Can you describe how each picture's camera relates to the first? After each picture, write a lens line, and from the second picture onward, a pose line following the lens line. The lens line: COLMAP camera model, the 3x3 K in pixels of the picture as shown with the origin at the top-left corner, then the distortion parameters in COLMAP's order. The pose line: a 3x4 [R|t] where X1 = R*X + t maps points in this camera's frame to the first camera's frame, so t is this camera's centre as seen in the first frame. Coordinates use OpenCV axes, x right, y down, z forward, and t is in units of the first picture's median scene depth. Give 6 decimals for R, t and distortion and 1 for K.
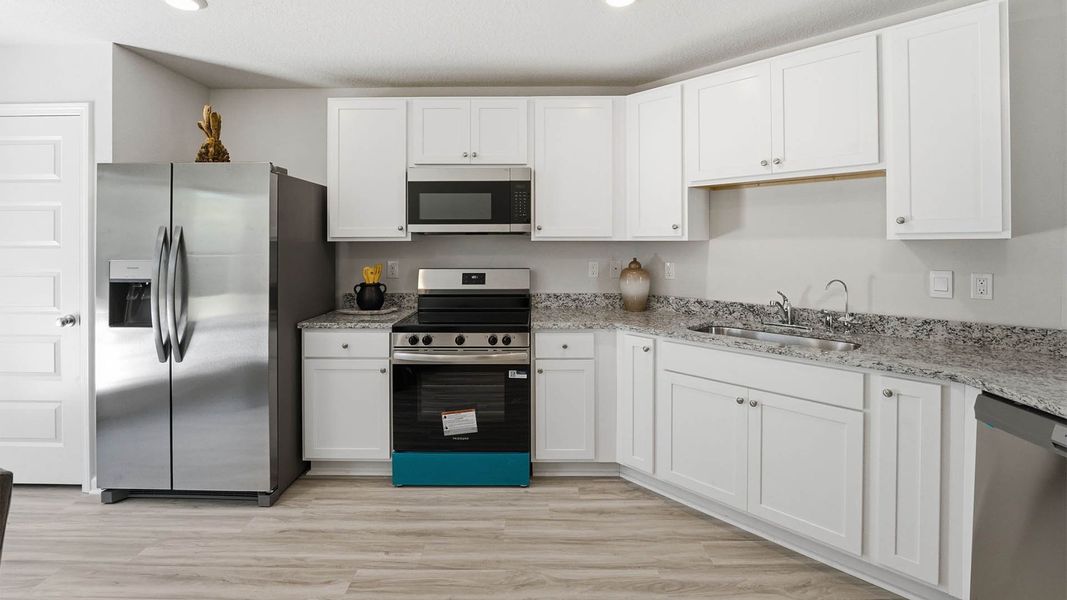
lens RADIAL K [[457.7, 0, 531.3], [0, 457.7, 244.1], [0, 0, 1]] dist [-0.021154, -0.000054]
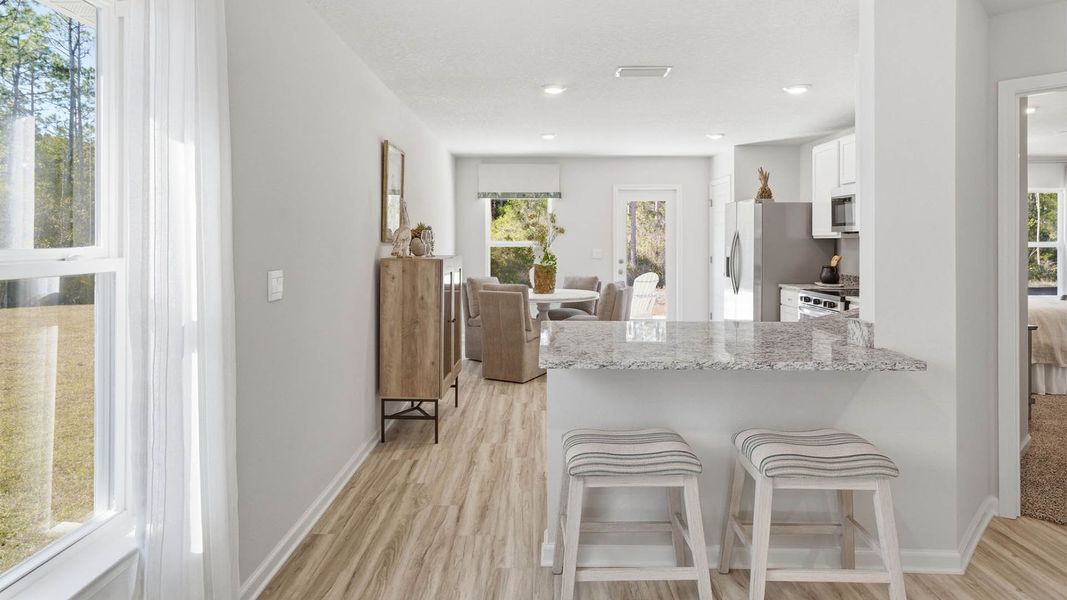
lens RADIAL K [[600.5, 0, 530.2], [0, 600.5, 239.0], [0, 0, 1]] dist [0.000812, 0.000123]
pose [[-0.004612, 0.000080, -0.999989, 1.836926], [-0.002752, 0.999996, 0.000092, -0.000775], [0.999986, 0.002752, -0.004612, 0.031194]]
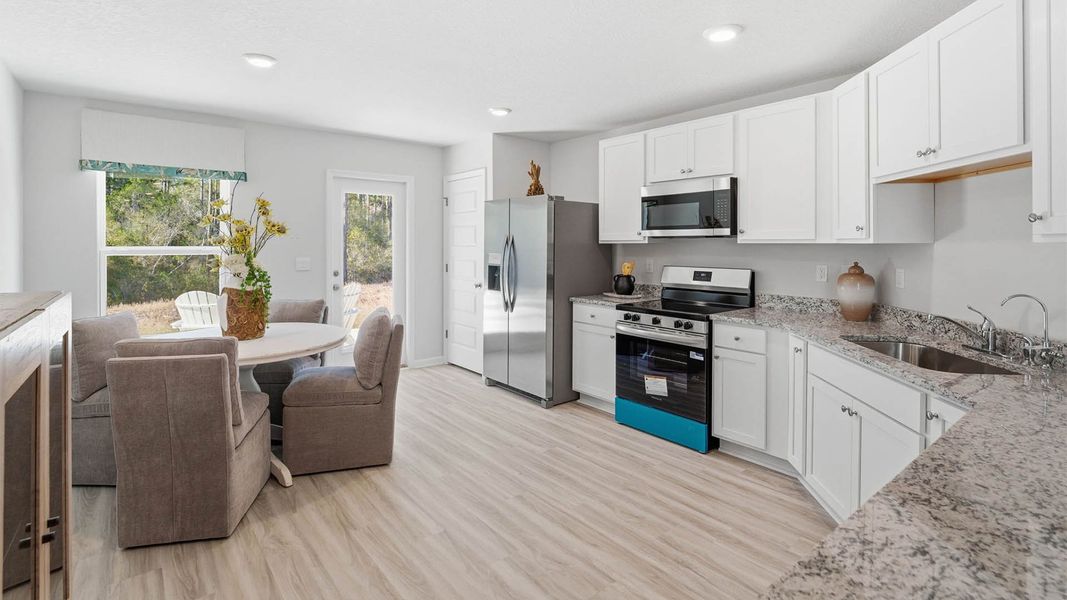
lens RADIAL K [[496.1, 0, 532.9], [0, 496.1, 246.2], [0, 0, 1]] dist [-0.016237, 0.000040]
pose [[0.638229, 0.005957, -0.769824, 0.669407], [-0.005530, 0.999980, 0.003153, -0.001201], [0.769827, 0.002245, 0.638249, -0.144875]]
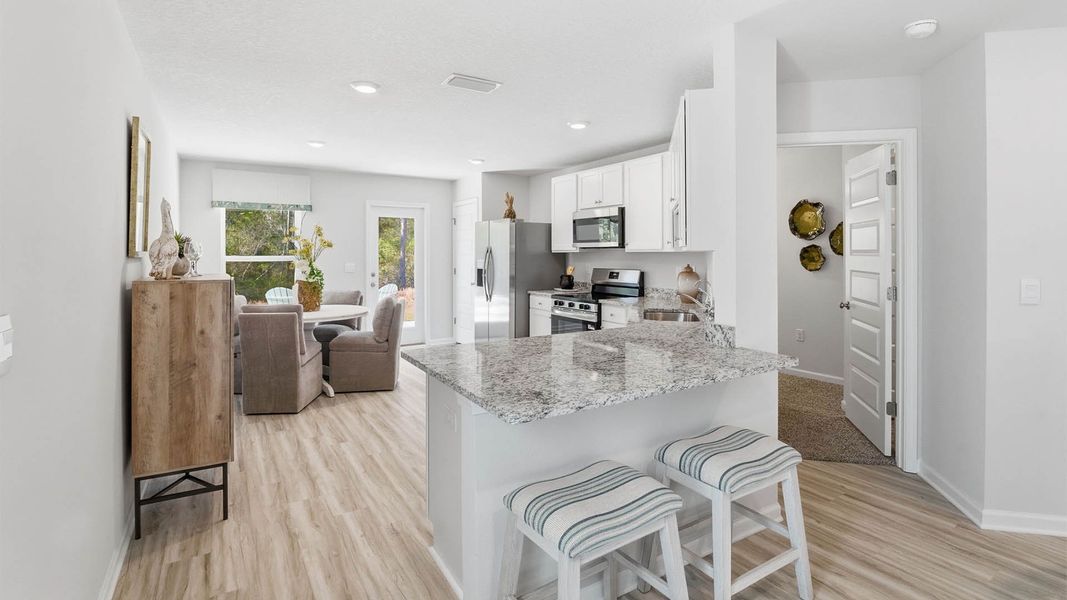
lens RADIAL K [[496.8, 0, 533.5], [0, 496.8, 253.0], [0, 0, 1]] dist [-0.016566, -0.000342]
pose [[0.540575, 0.000039, -0.841296, 1.438587], [-0.001816, 0.999998, -0.001120, -0.001174], [0.841294, 0.002133, 0.540574, -0.230519]]
